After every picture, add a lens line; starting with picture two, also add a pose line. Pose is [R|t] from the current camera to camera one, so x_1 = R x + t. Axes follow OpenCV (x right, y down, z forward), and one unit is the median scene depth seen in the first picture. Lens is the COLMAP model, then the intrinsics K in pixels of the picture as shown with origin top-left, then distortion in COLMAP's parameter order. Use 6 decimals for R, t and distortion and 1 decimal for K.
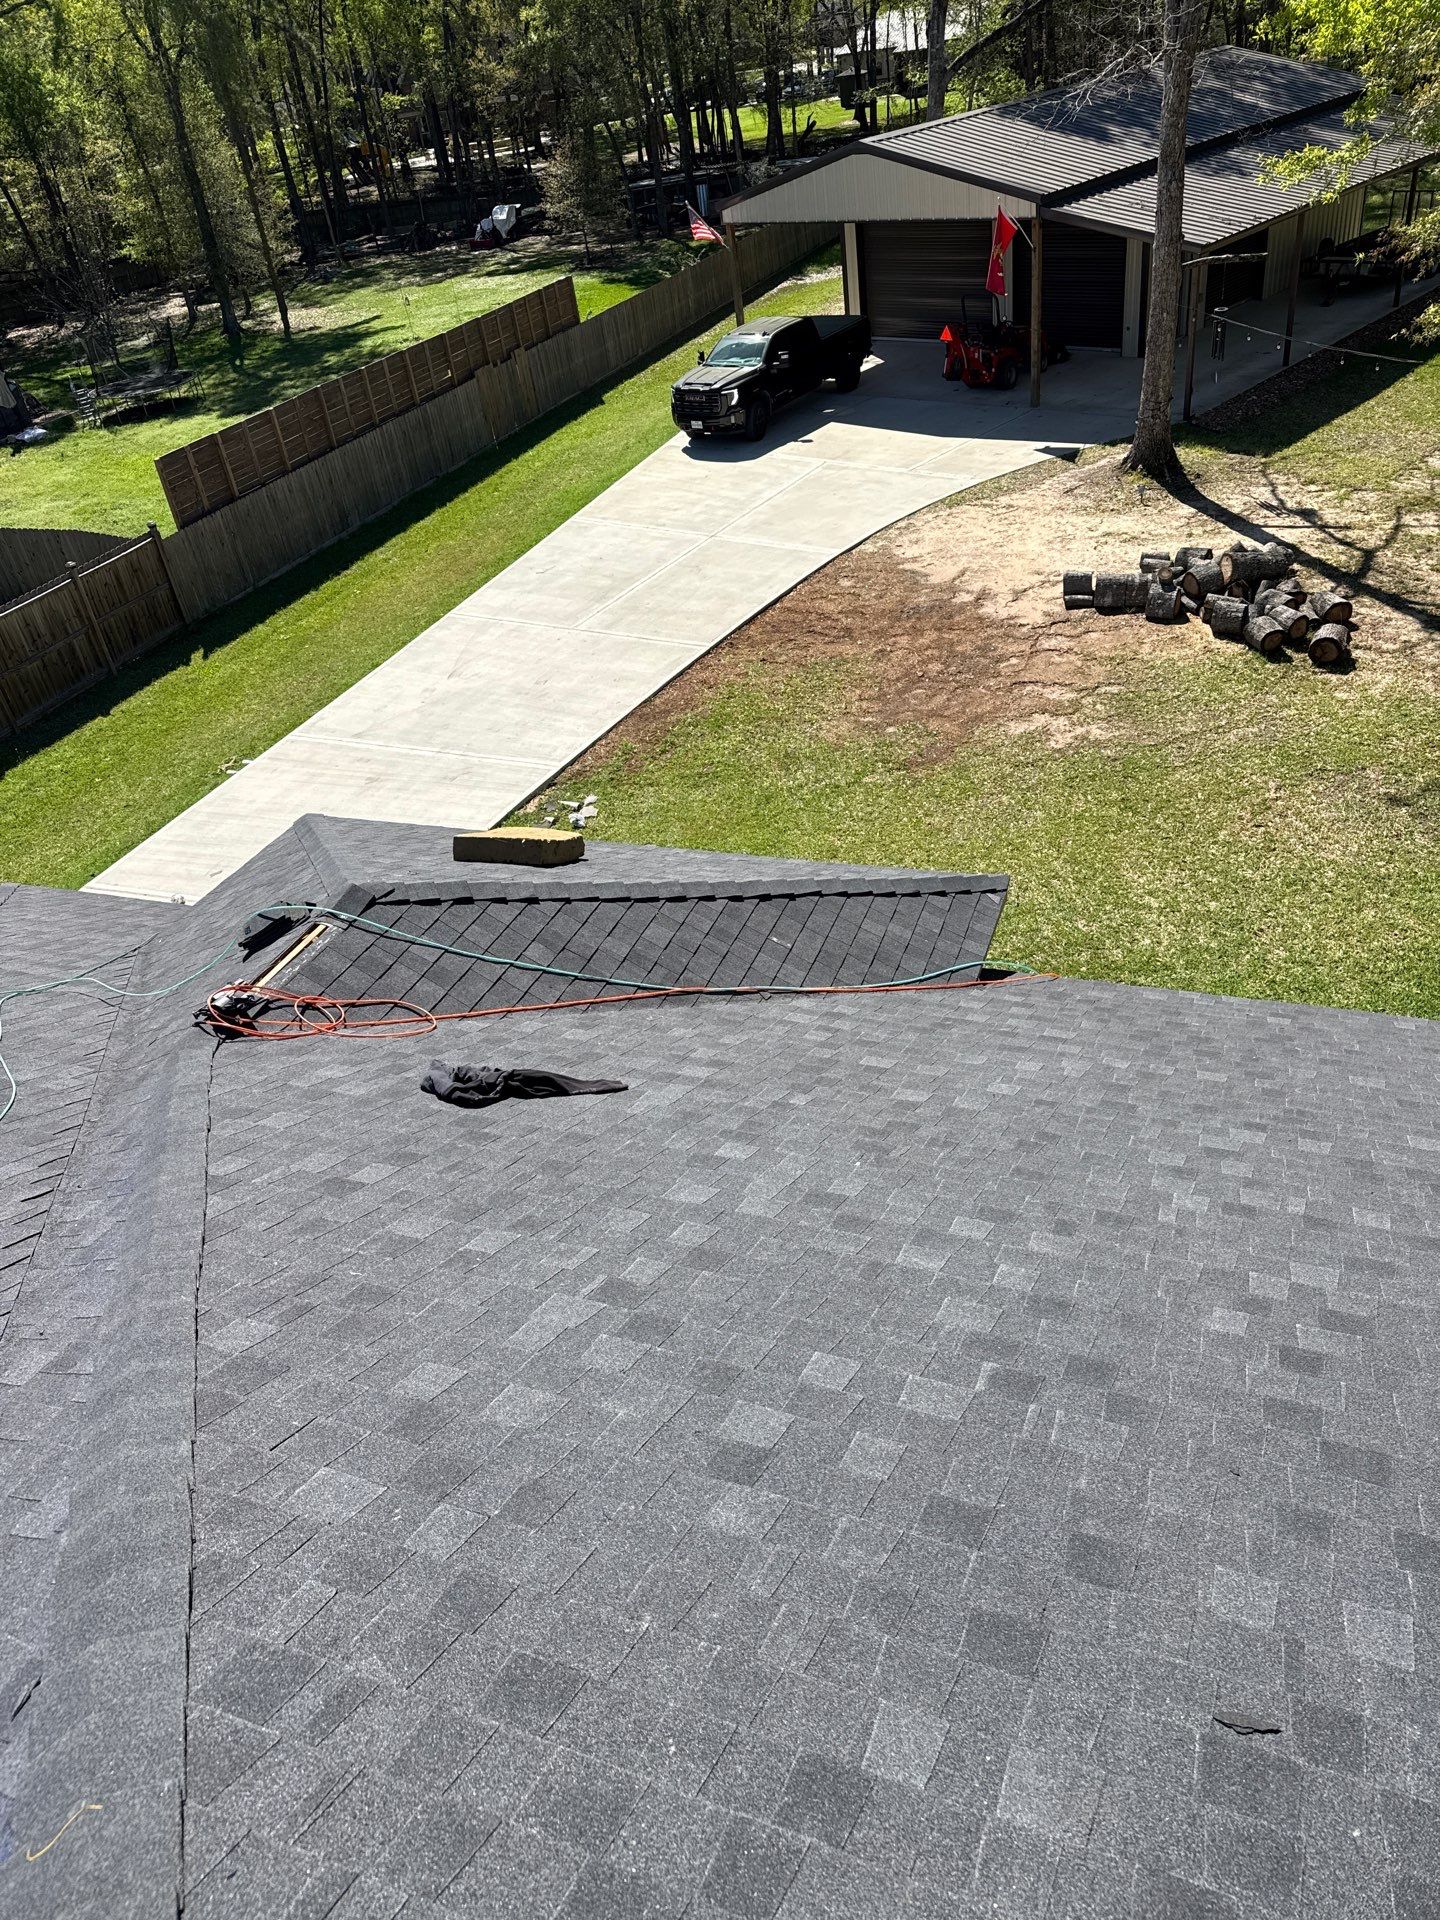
lens RADIAL K [[1342.2, 0, 713.7], [0, 1342.2, 966.3], [0, 0, 1]] dist [0.051323, -0.040945]
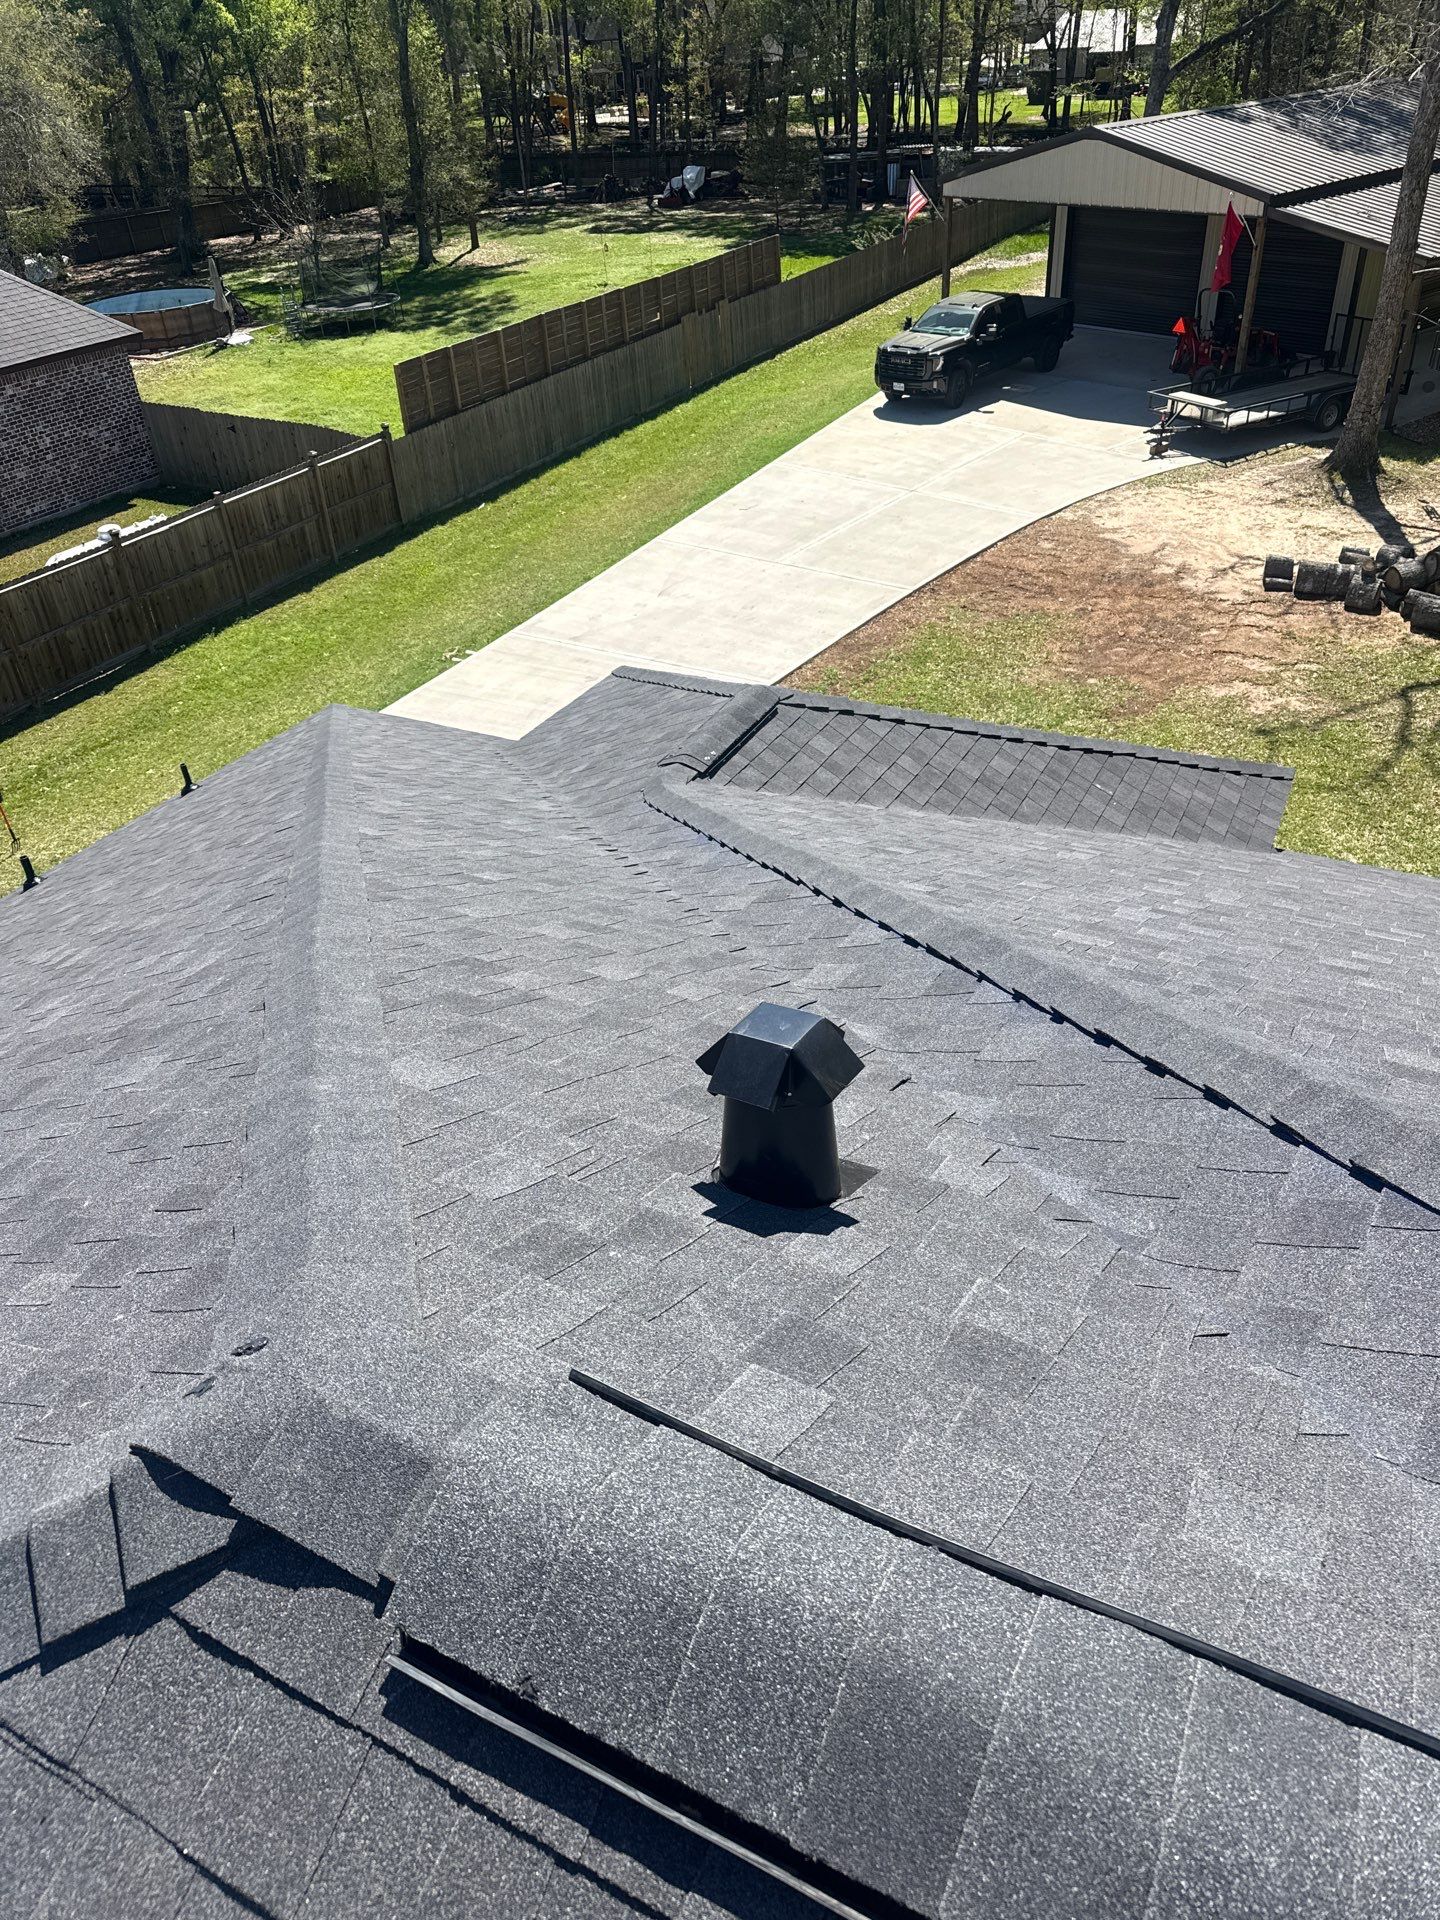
lens RADIAL K [[1342.2, 0, 709.6], [0, 1342.2, 960.0], [0, 0, 1]] dist [0.051323, -0.040945]
pose [[0.991400, 0.122218, -0.046789, -0.075353], [-0.121879, 0.992494, 0.010033, 0.055734], [0.047664, -0.004244, 0.998854, -0.053862]]
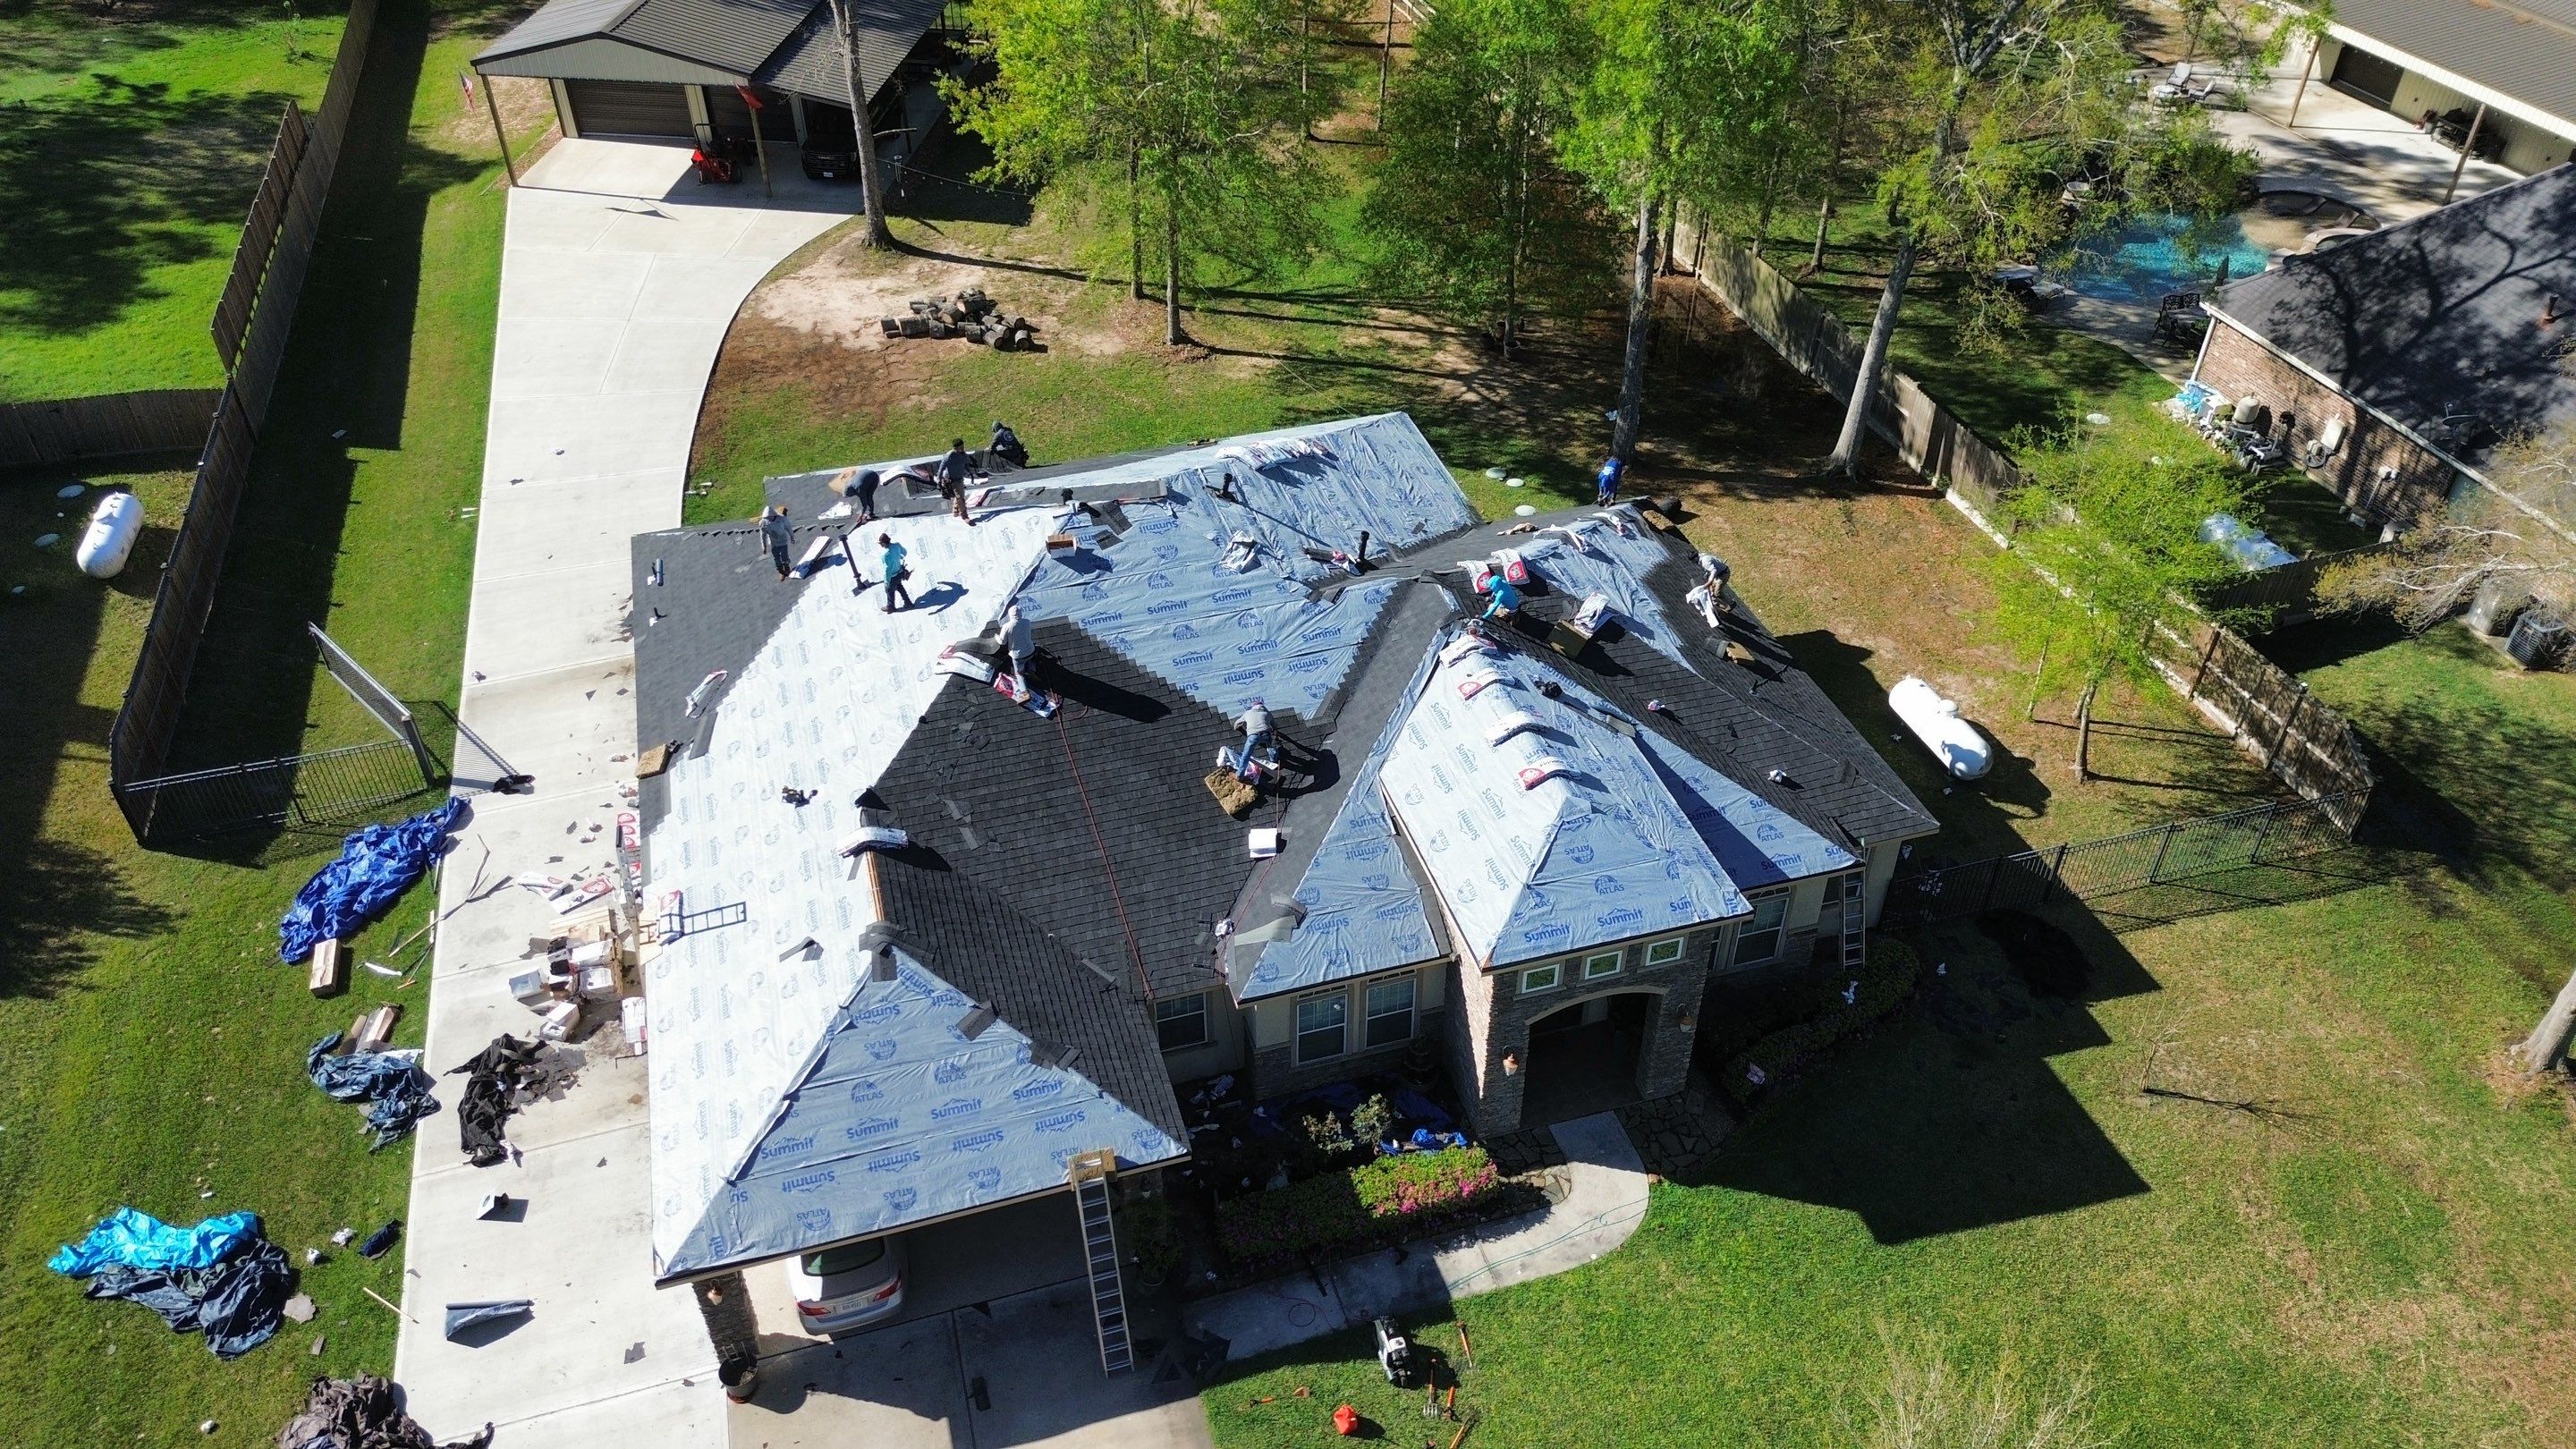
lens RADIAL K [[1819.7, 0, 1297.4], [0, 1819.7, 701.0], [0, 0, 1]] dist [0.065031, -0.062779]
pose [[0.780020, -0.279151, 0.560039, -0.854144], [0.277396, 0.956493, 0.090406, 0.146392], [-0.560910, 0.084834, 0.823519, -1.366535]]
